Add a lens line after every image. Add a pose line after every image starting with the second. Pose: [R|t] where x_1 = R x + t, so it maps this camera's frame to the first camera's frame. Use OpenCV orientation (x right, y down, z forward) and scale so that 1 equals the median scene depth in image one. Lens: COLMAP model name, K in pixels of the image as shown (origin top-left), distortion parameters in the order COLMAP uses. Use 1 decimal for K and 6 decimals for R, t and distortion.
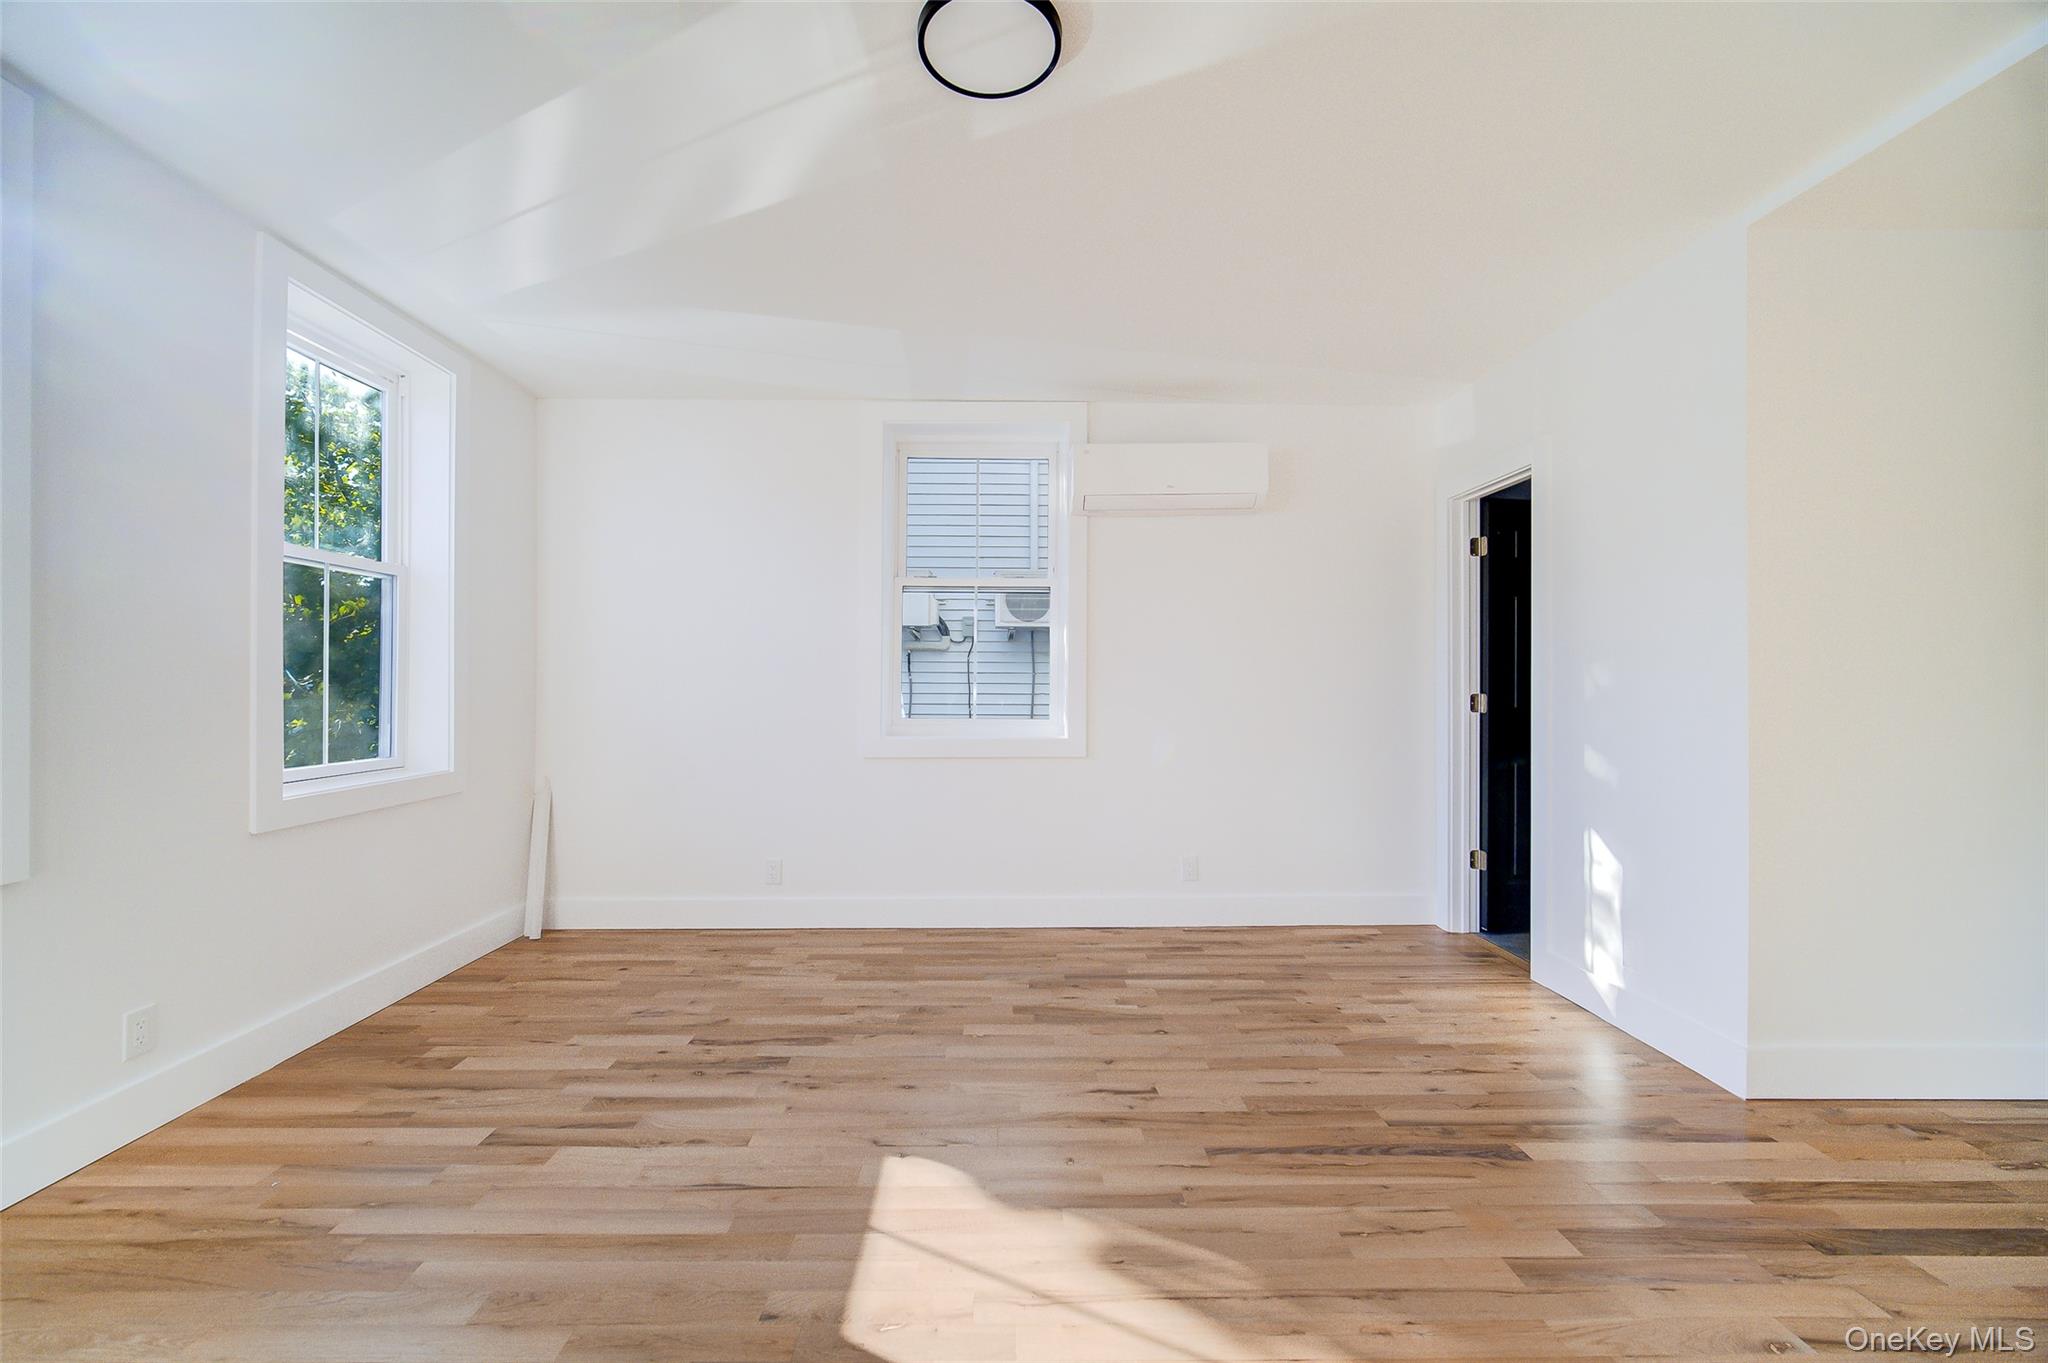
lens RADIAL K [[830.0, 0, 1022.0], [0, 830.0, 693.5], [0, 0, 1]] dist [0.001759, 0.000043]
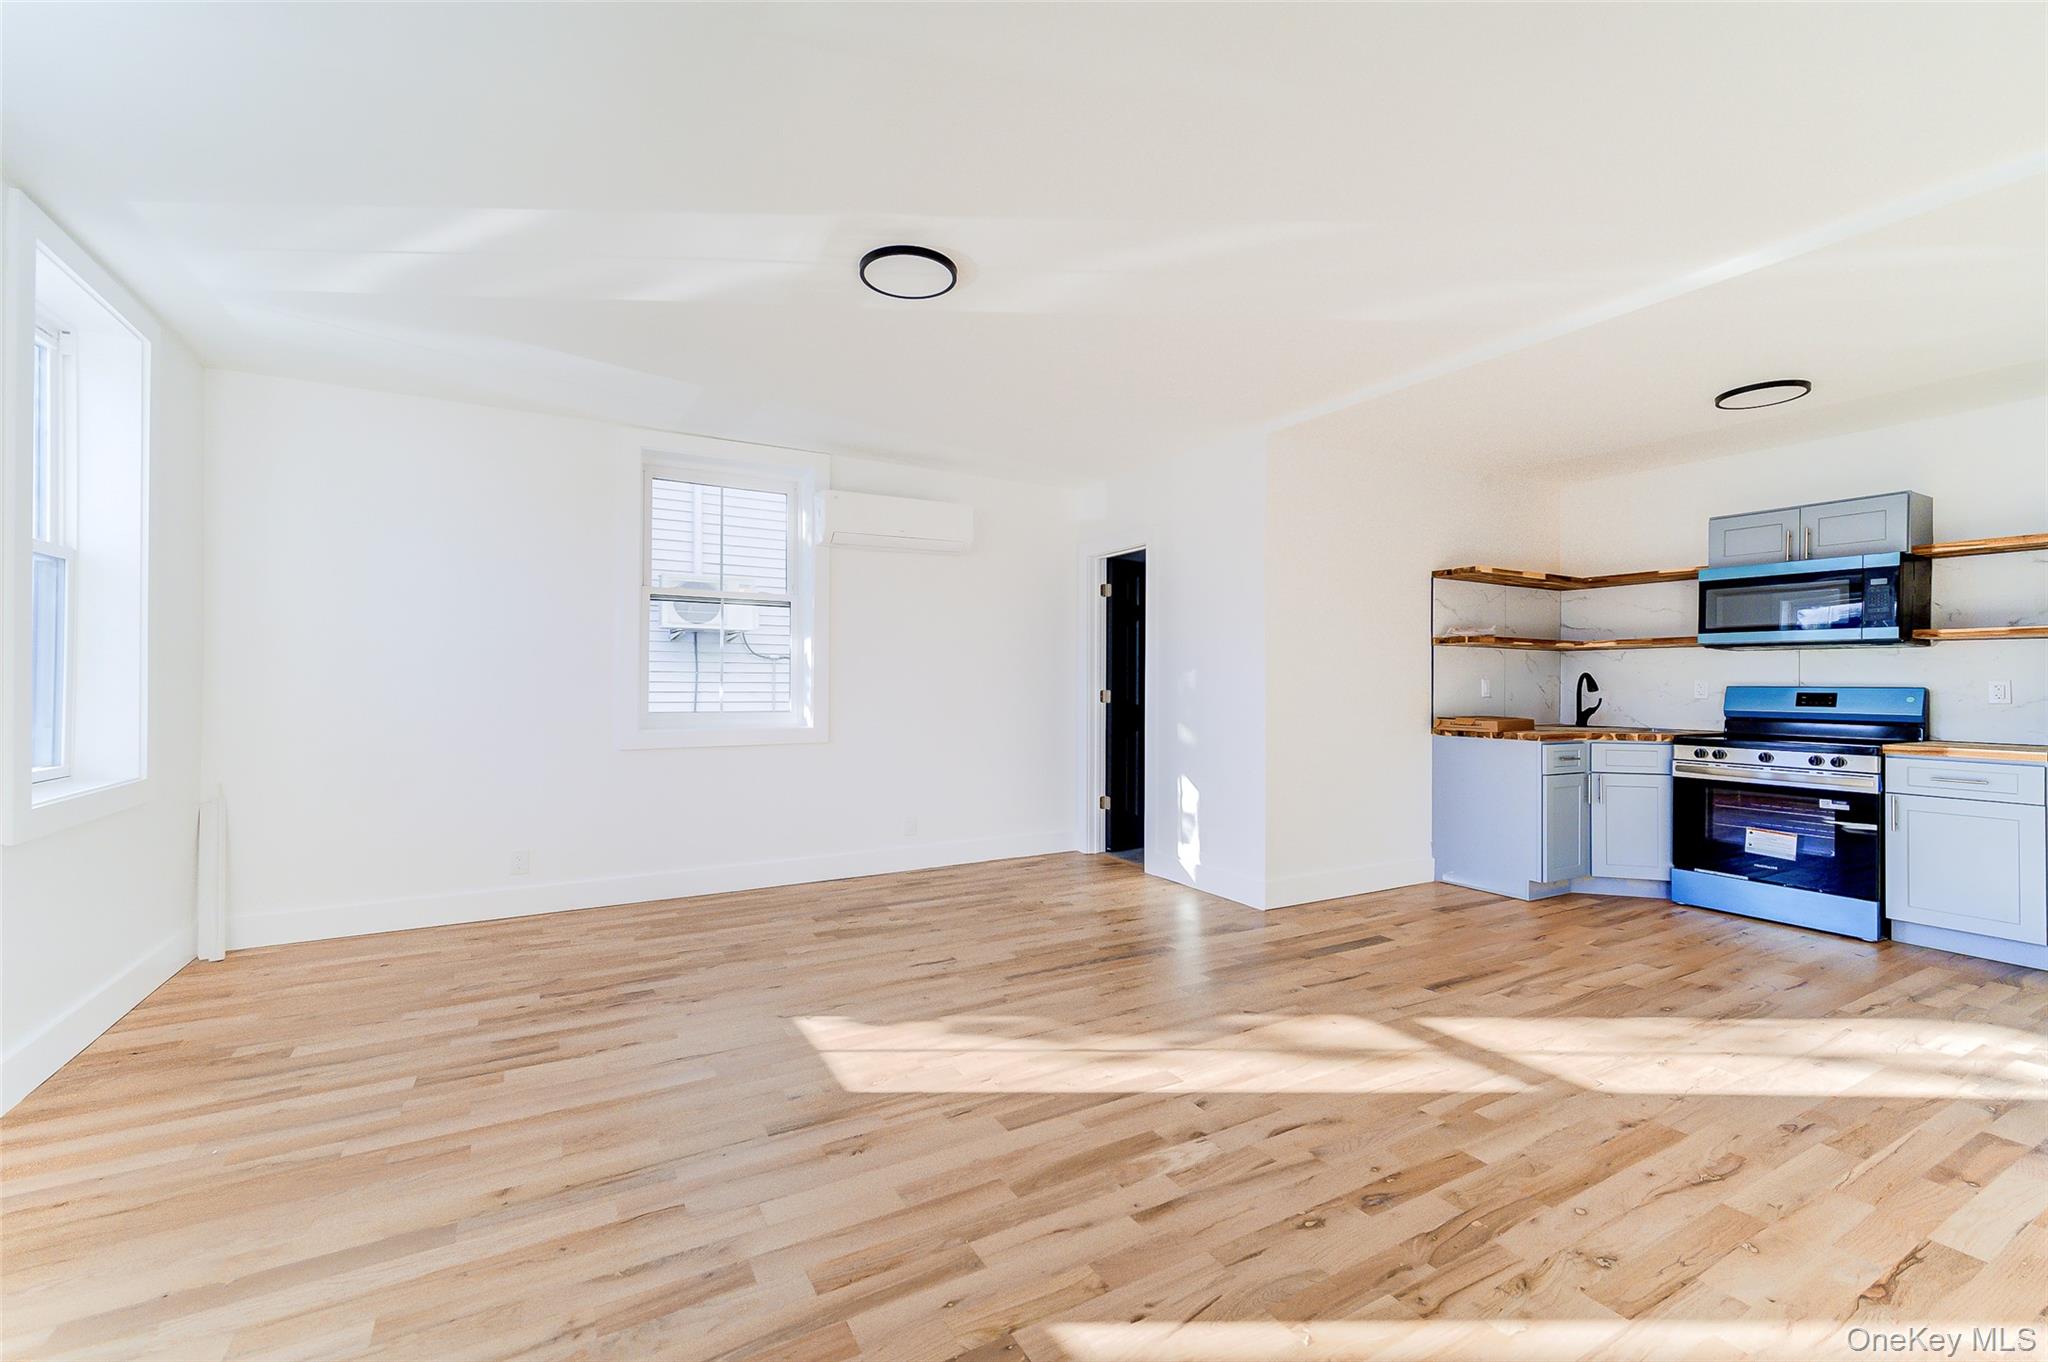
lens RADIAL K [[830.0, 0, 980.9], [0, 830.0, 669.6], [0, 0, 1]] dist [0.001759, 0.000043]
pose [[0.891280, 0.011377, 0.453311, -0.389002], [0.007235, 0.999201, -0.039303, 0.032267], [-0.453396, 0.038309, 0.890486, -0.270032]]
